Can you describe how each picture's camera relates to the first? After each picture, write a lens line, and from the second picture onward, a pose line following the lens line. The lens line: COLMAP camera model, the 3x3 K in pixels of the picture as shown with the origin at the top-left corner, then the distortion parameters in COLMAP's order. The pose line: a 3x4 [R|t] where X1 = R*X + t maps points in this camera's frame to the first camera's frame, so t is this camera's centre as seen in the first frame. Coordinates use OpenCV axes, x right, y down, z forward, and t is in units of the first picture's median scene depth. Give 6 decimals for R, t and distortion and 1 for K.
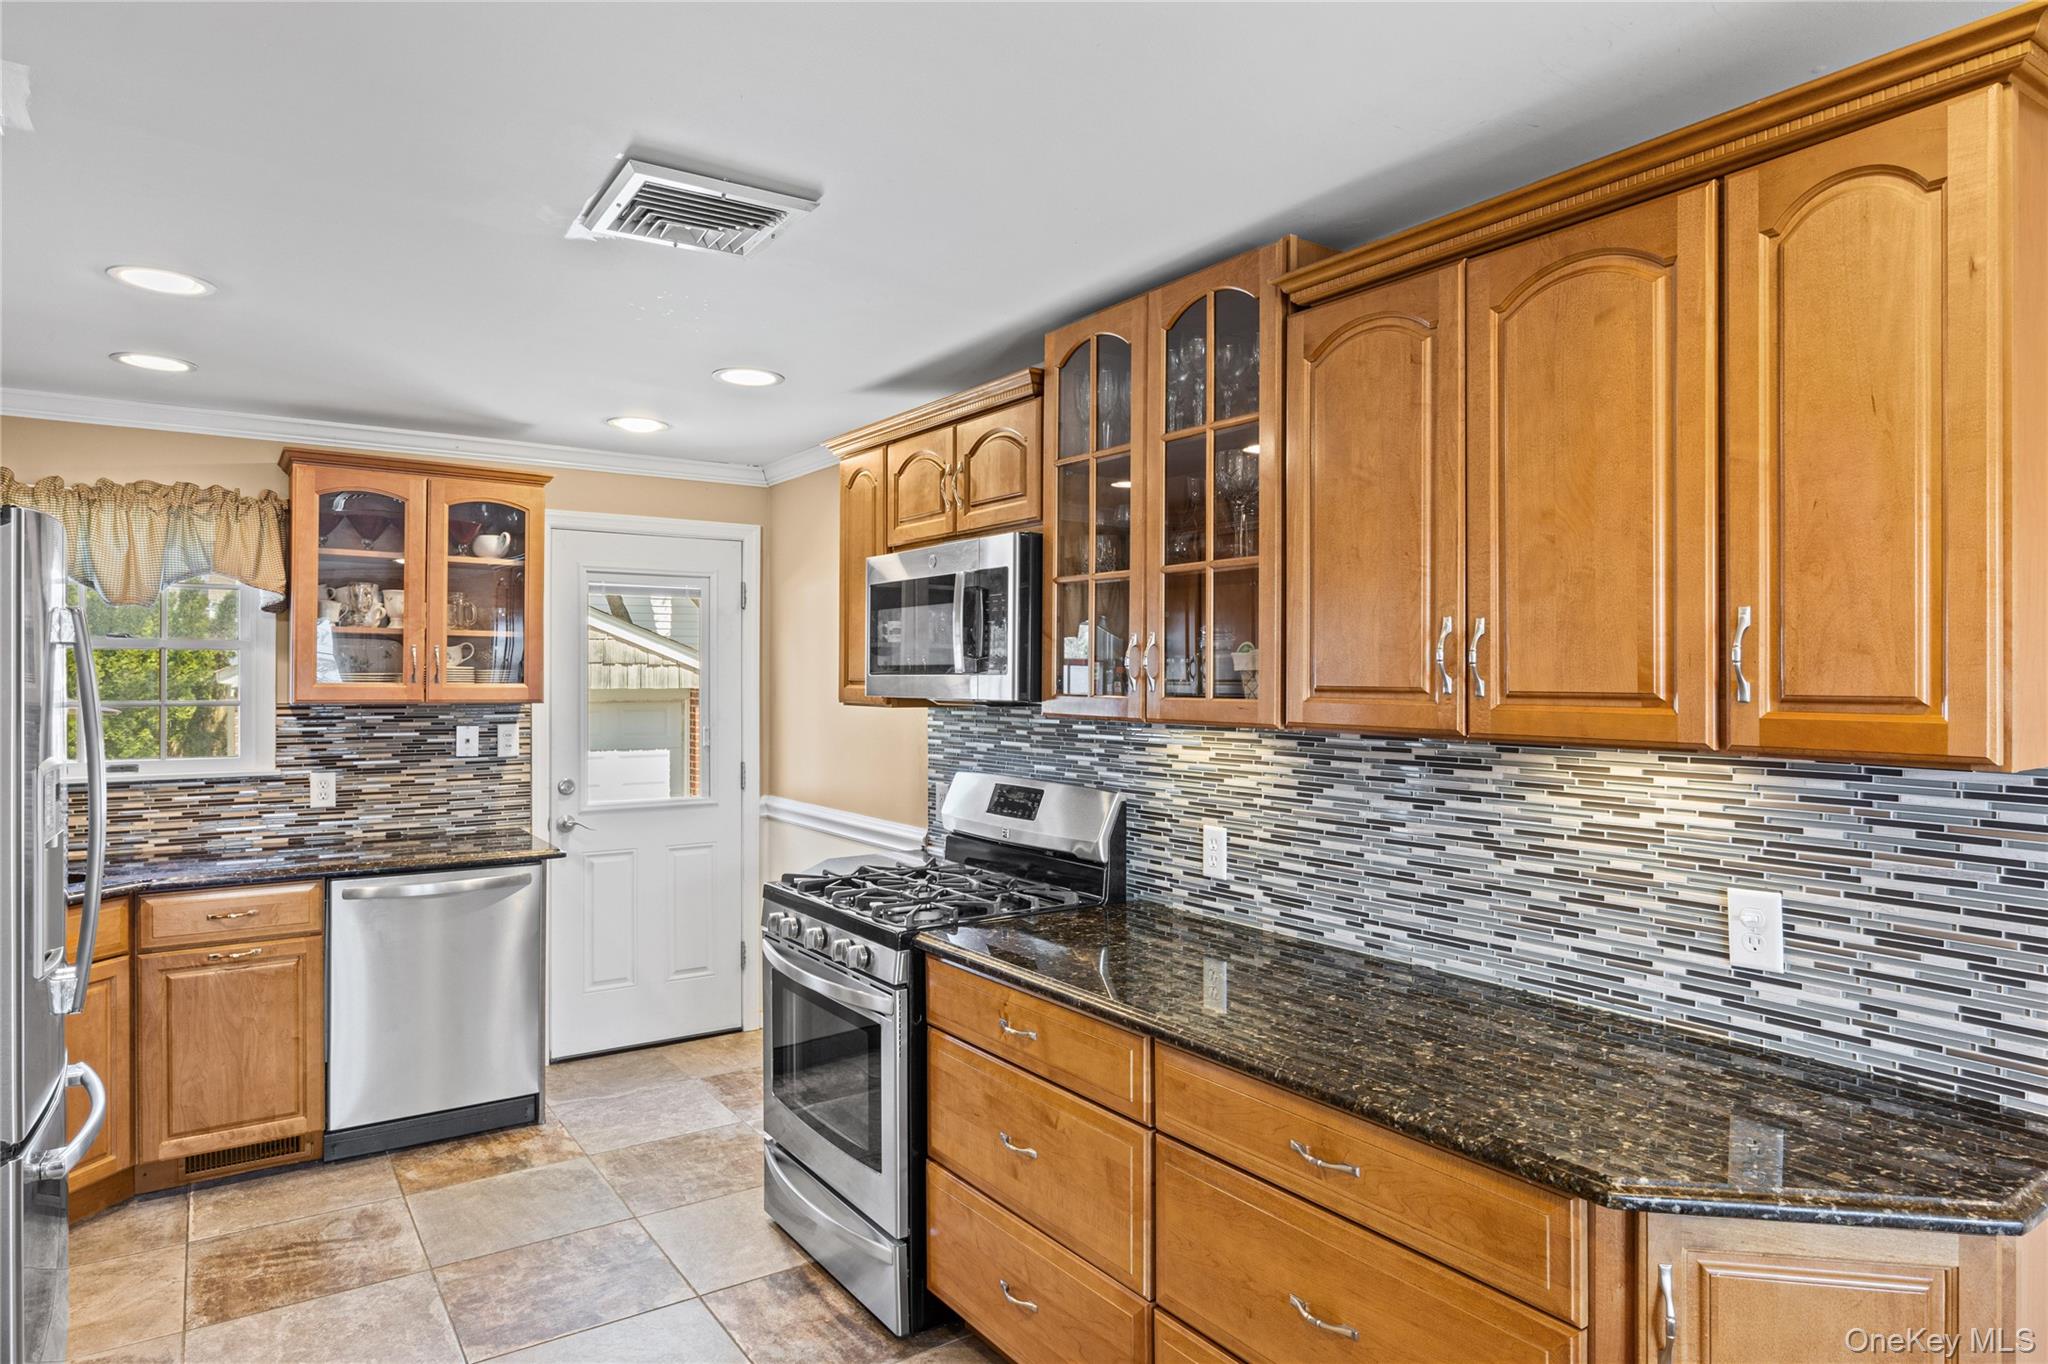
lens RADIAL K [[1217.1, 0, 1028.4], [0, 1217.1, 676.0], [0, 0, 1]] dist [-0.007091, -0.001893]
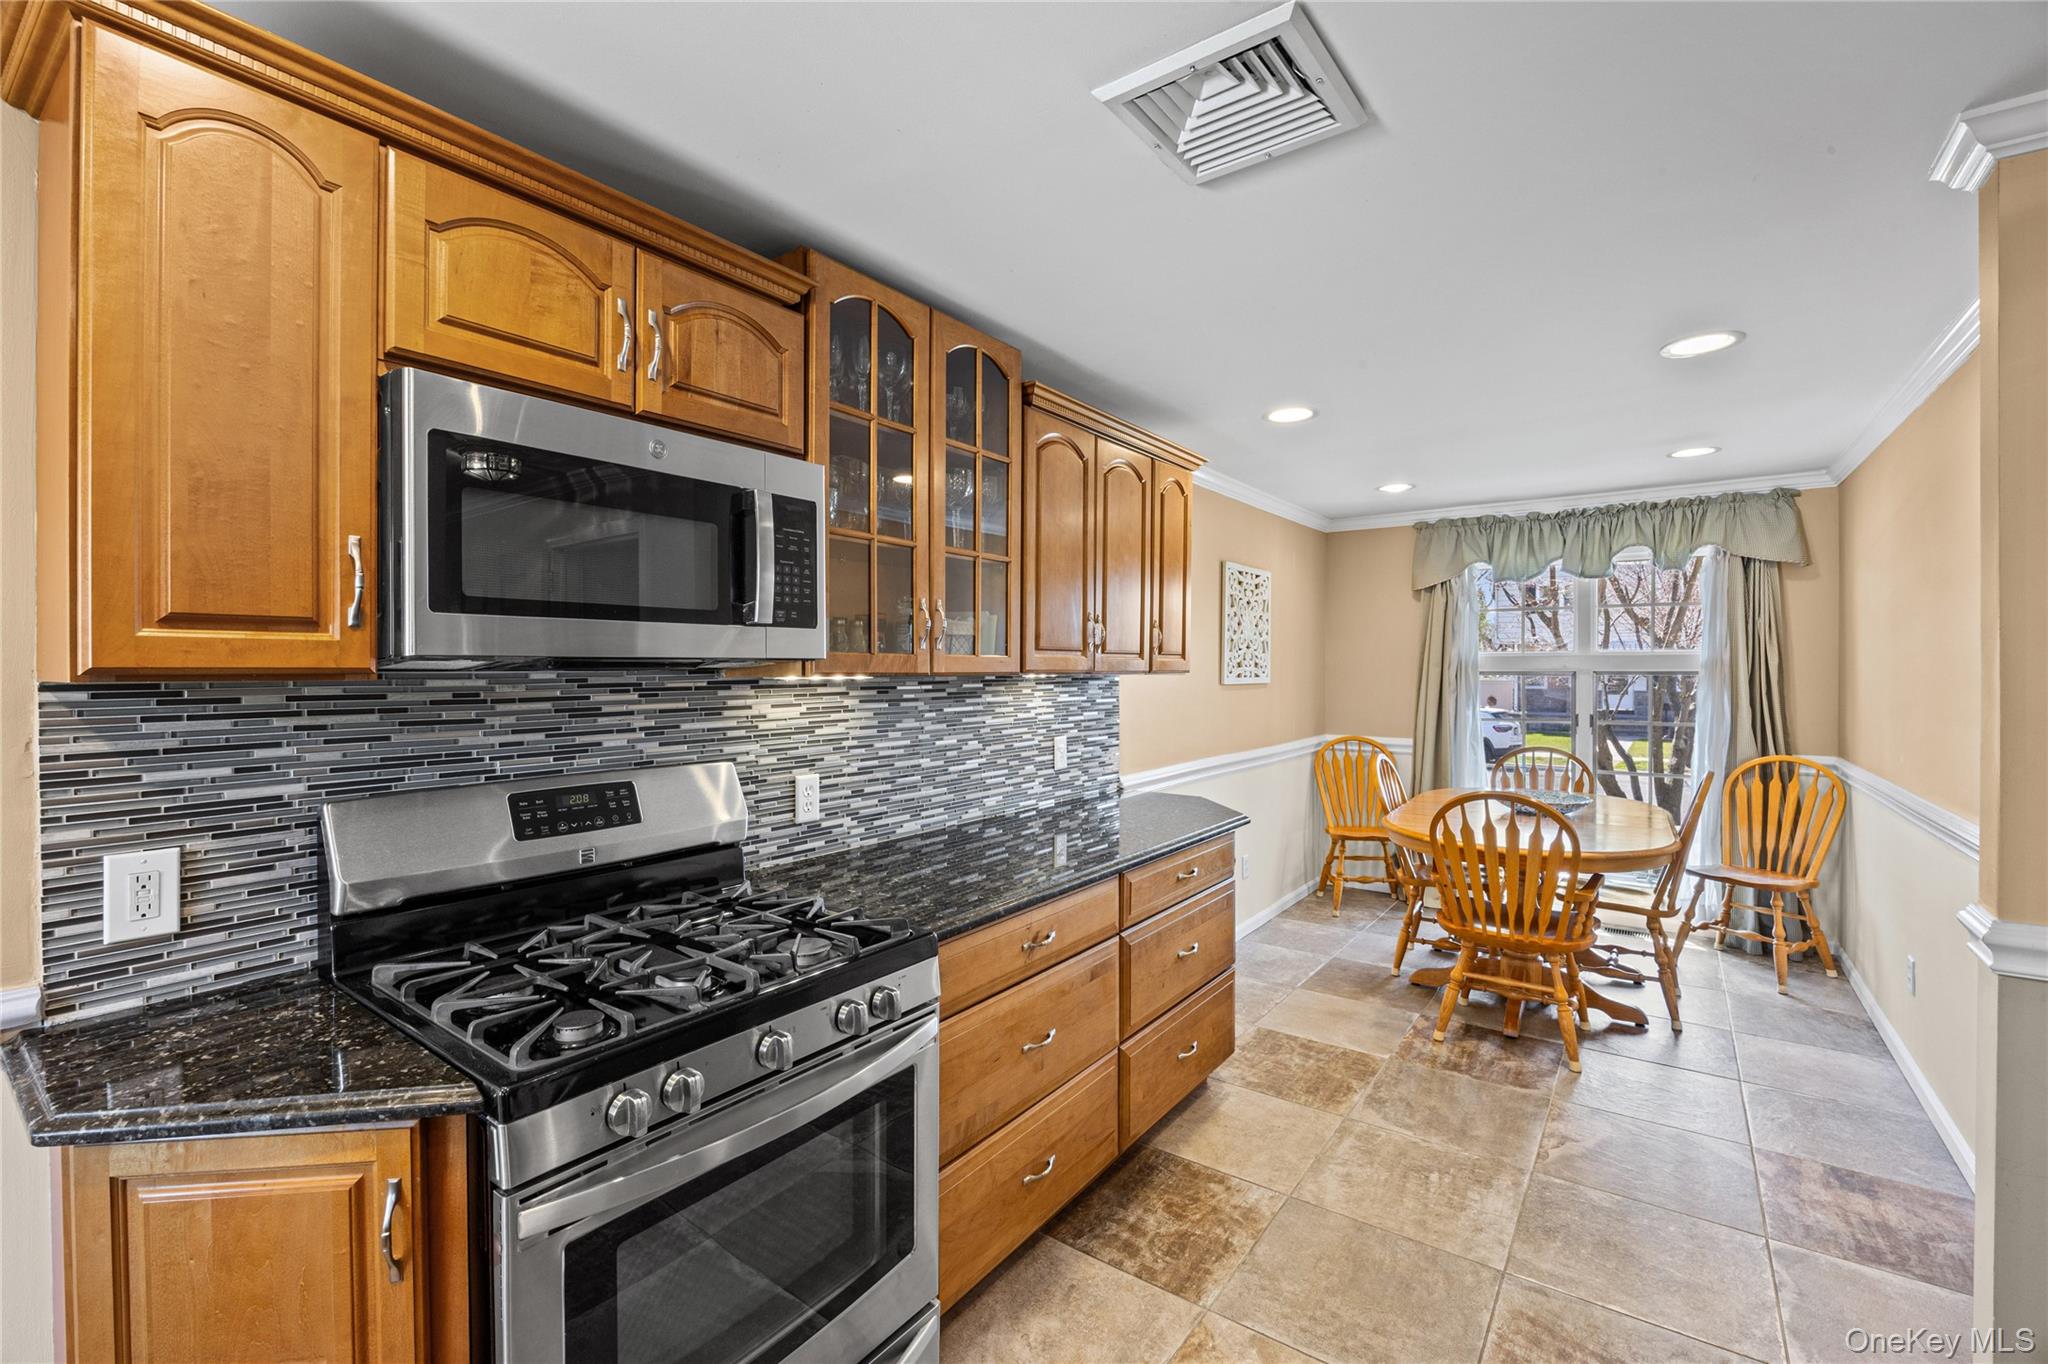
lens RADIAL K [[886.4, 0, 1029.1], [0, 886.4, 673.5], [0, 0, 1]] dist [-0.004859, -0.000344]
pose [[-0.342173, -0.008662, 0.939597, -0.483321], [-0.000149, 0.999958, 0.009164, 0.018368], [-0.939637, 0.002995, -0.342159, 0.790982]]
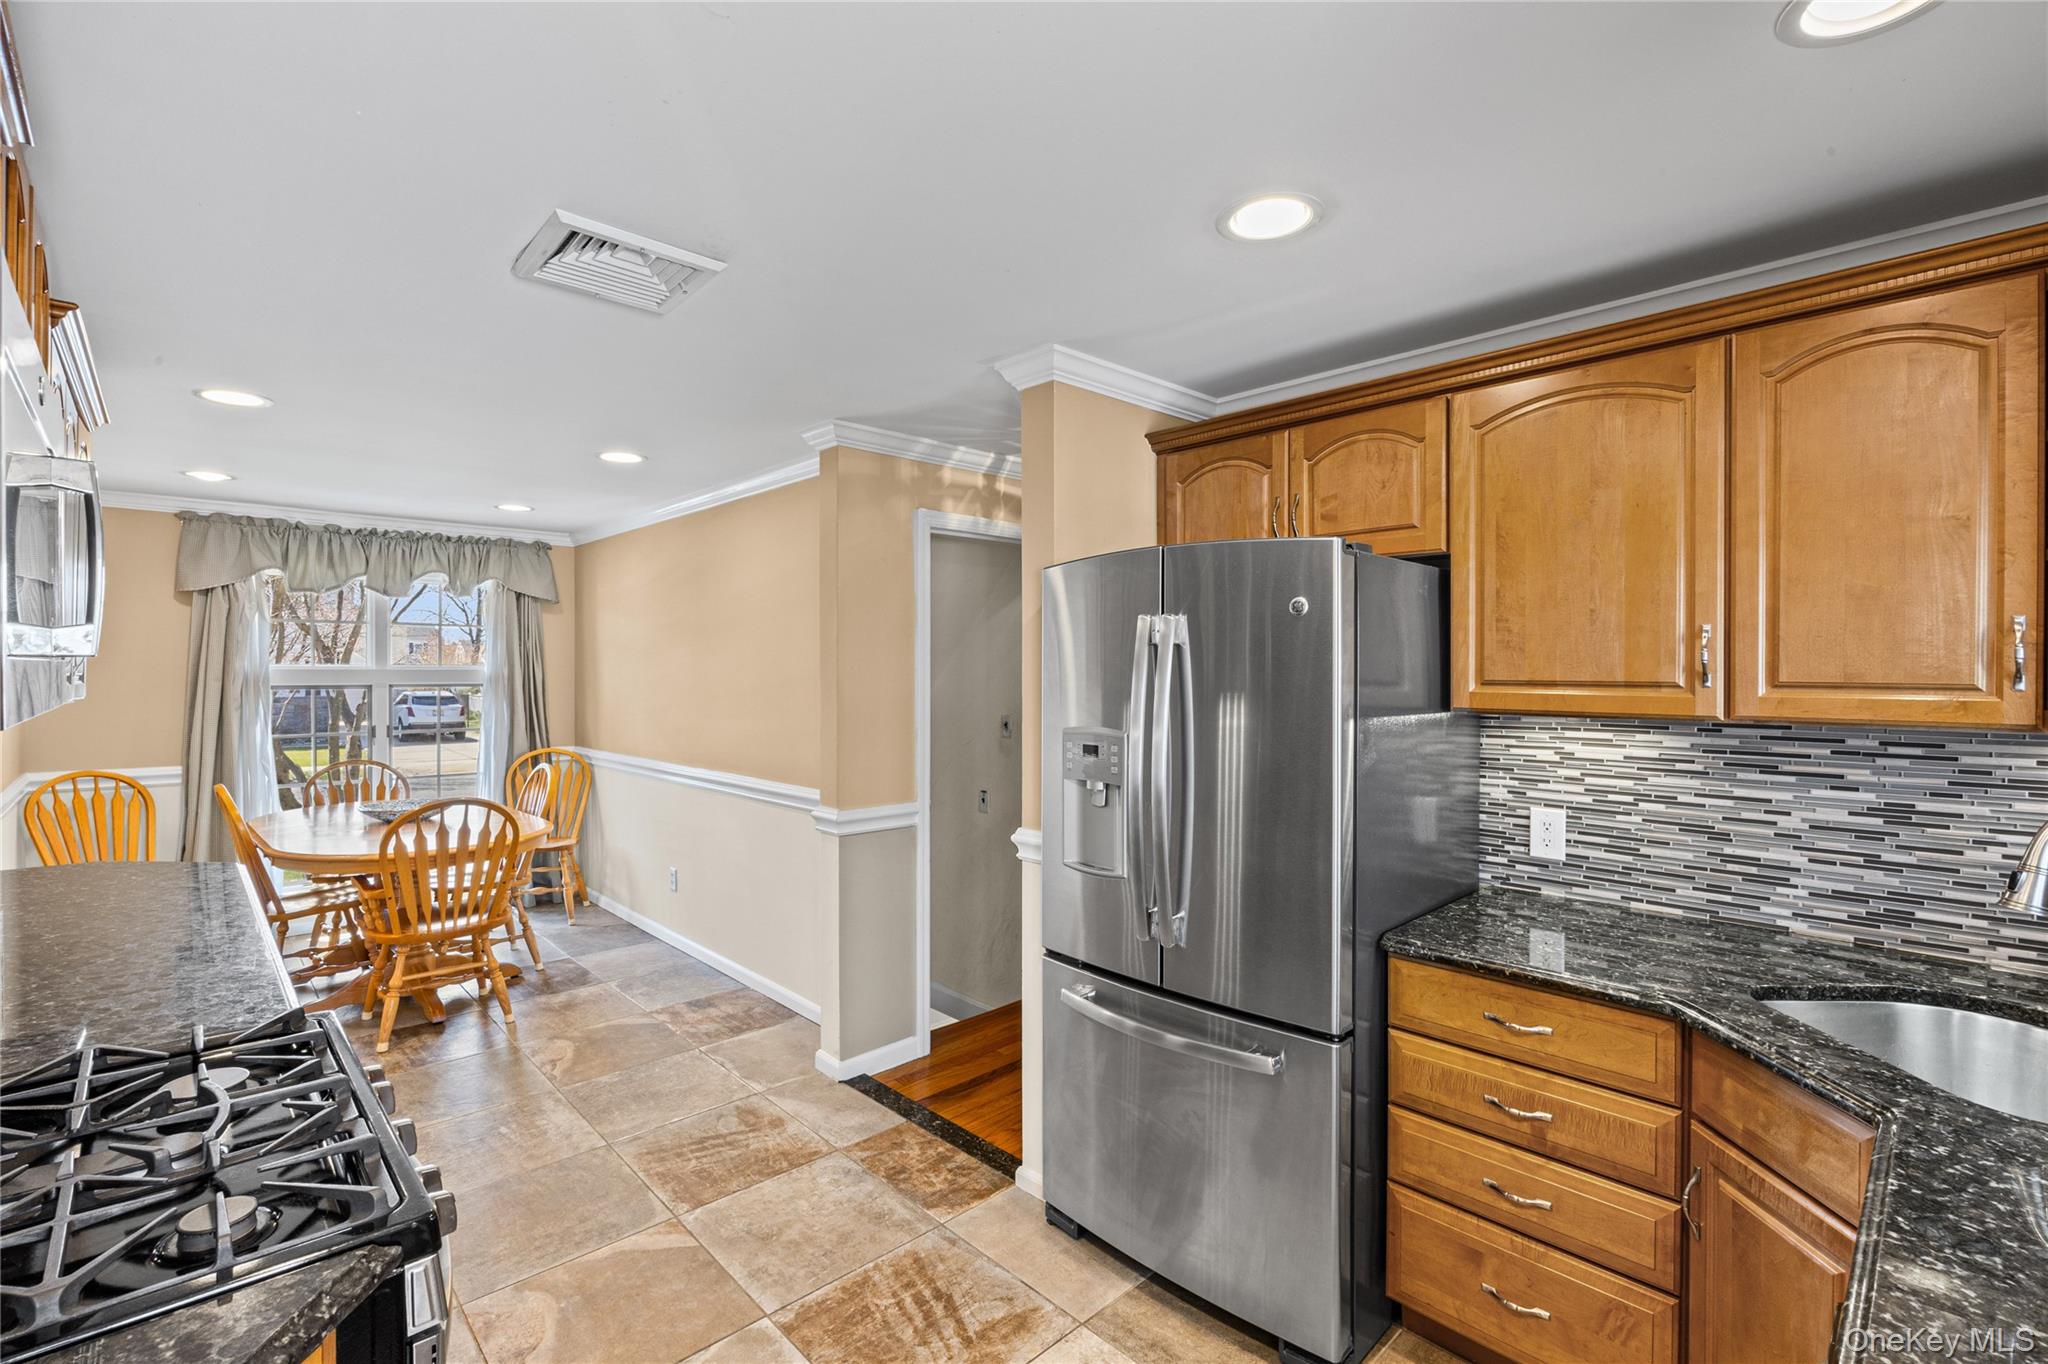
lens RADIAL K [[905.6, 0, 1027.3], [0, 905.6, 681.1], [0, 0, 1]] dist [-0.011836, 0.000086]
pose [[-0.986212, -0.003143, -0.165455, -0.297460], [-0.005092, 0.999923, 0.011356, 0.001151], [0.165407, 0.012041, -0.986152, 1.104249]]
